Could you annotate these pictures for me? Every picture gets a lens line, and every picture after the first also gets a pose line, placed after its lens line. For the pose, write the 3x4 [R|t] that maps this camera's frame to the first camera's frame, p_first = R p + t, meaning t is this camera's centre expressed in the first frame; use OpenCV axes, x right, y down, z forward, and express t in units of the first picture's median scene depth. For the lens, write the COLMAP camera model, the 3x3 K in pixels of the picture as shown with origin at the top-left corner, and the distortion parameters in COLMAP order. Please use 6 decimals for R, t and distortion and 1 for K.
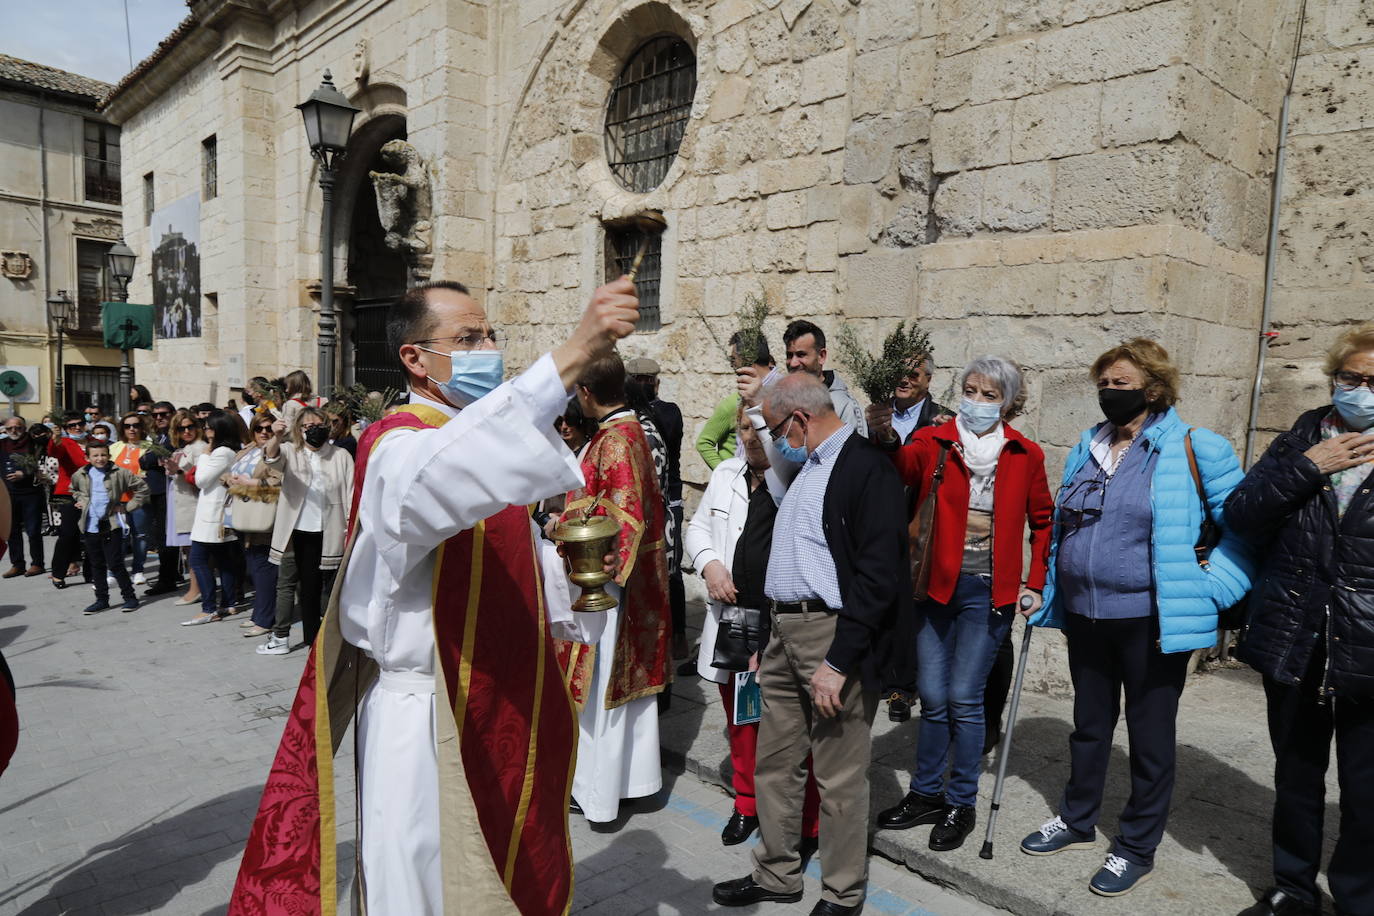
lens RADIAL K [[891.3, 0, 684.2], [0, 891.3, 465.9], [0, 0, 1]] dist [0.000716, 0.007838]
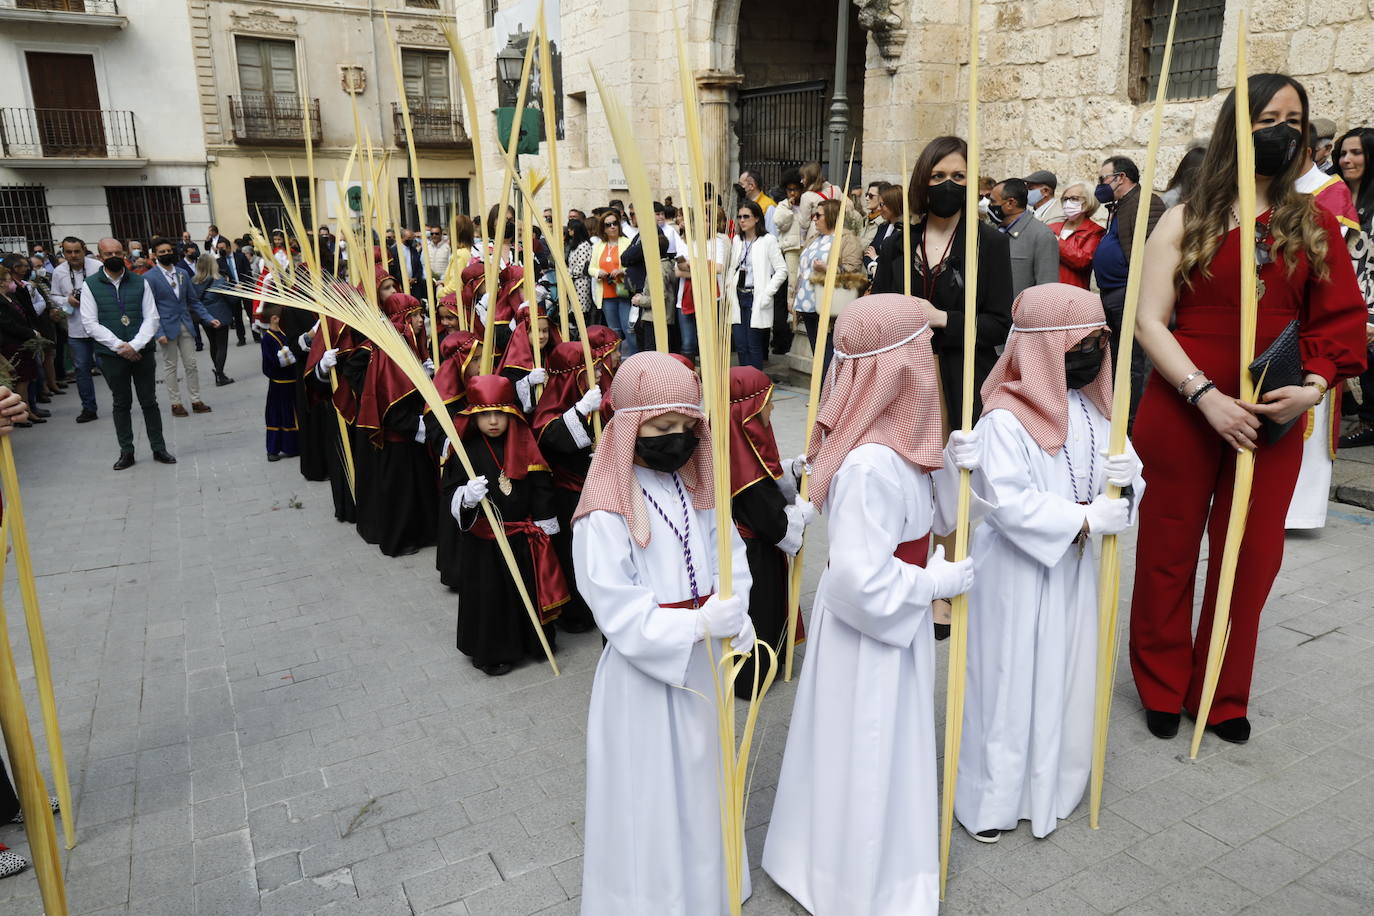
lens RADIAL K [[980.9, 0, 687.0], [0, 980.9, 458.0], [0, 0, 1]] dist [-0.016993, 0.012297]
pose [[0.972013, 0.023244, -0.233776, -0.167809], [0.019586, 0.983611, 0.179234, 0.013368], [0.234111, -0.178797, 0.955627, -0.087054]]
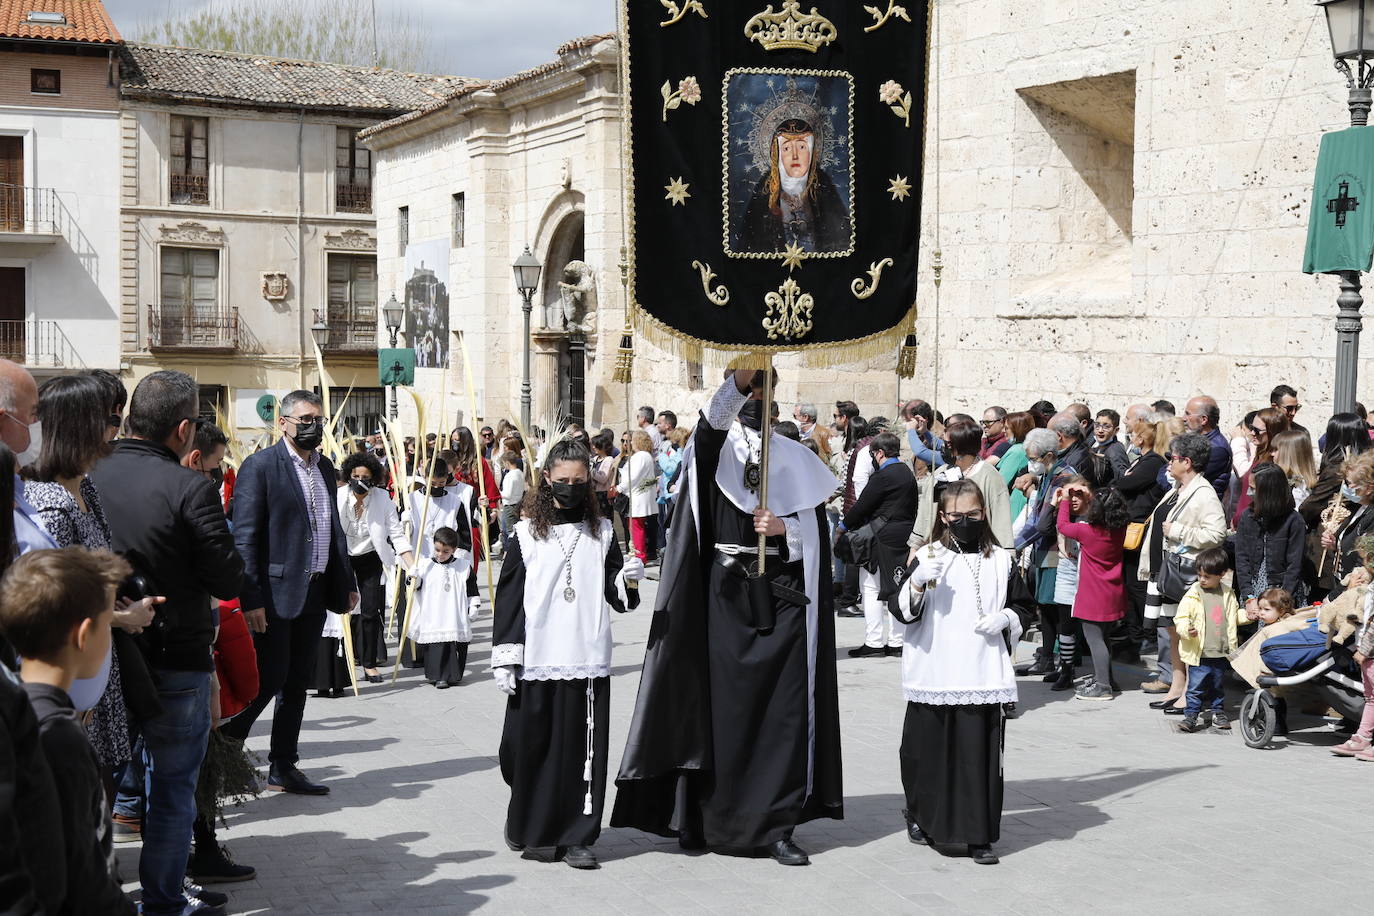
lens RADIAL K [[1956.1, 0, 690.3], [0, 1956.1, 475.5], [0, 0, 1]] dist [-0.000569, 0.070519]
pose [[0.937284, -0.001635, -0.348564, 0.656851], [-0.008929, 0.999548, -0.028698, 0.059201], [0.348454, 0.030011, 0.936845, -1.309649]]
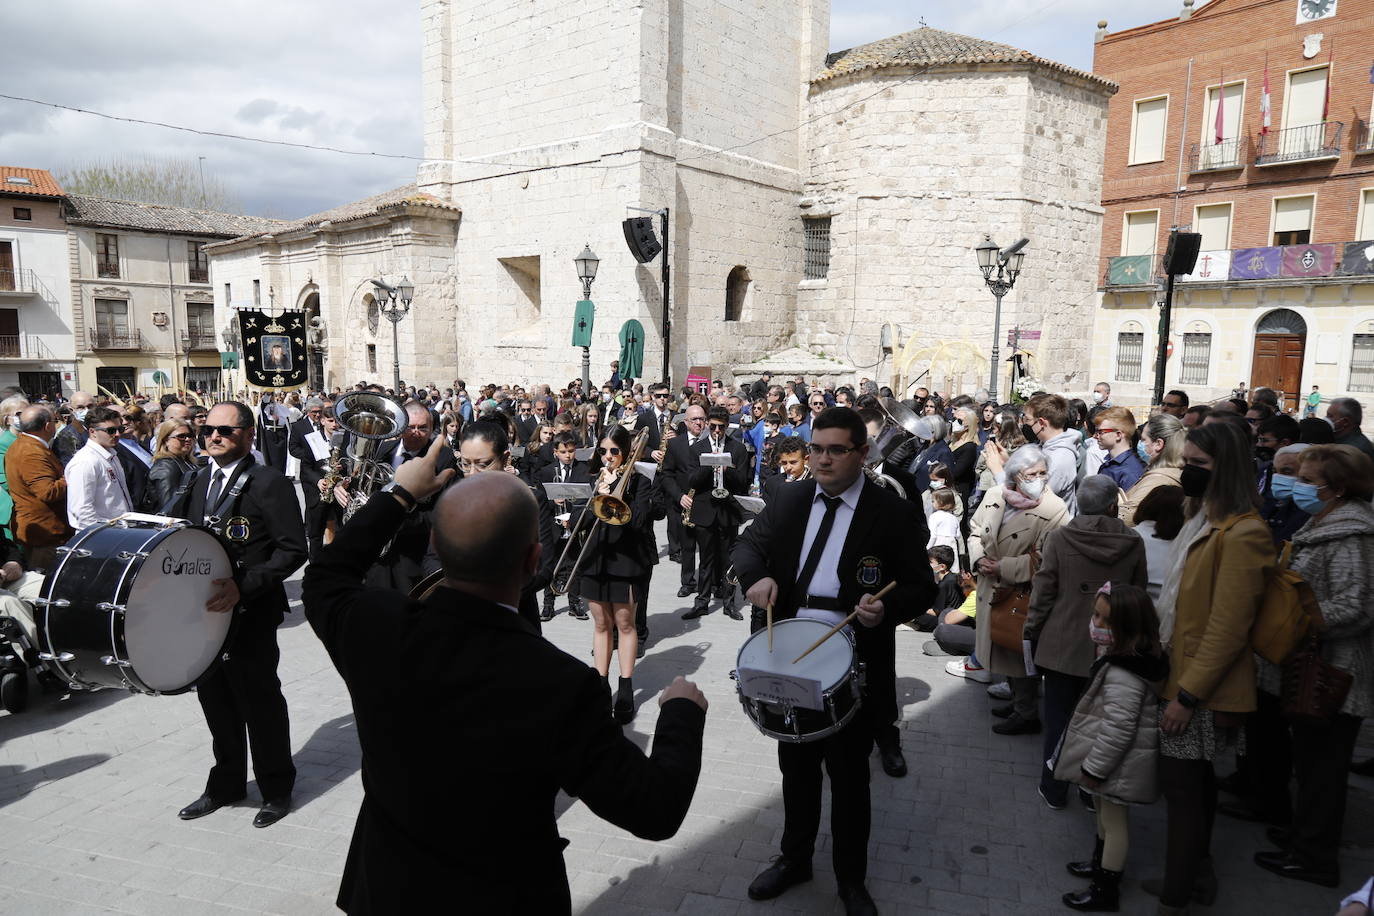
lens RADIAL K [[925.9, 0, 694.3], [0, 925.9, 469.1], [0, 0, 1]] dist [0.002829, 0.005744]
pose [[0.999333, -0.018530, -0.031479, 0.815421], [0.020109, 0.998516, 0.050620, 0.050465], [0.030494, -0.051219, 0.998222, -1.685893]]
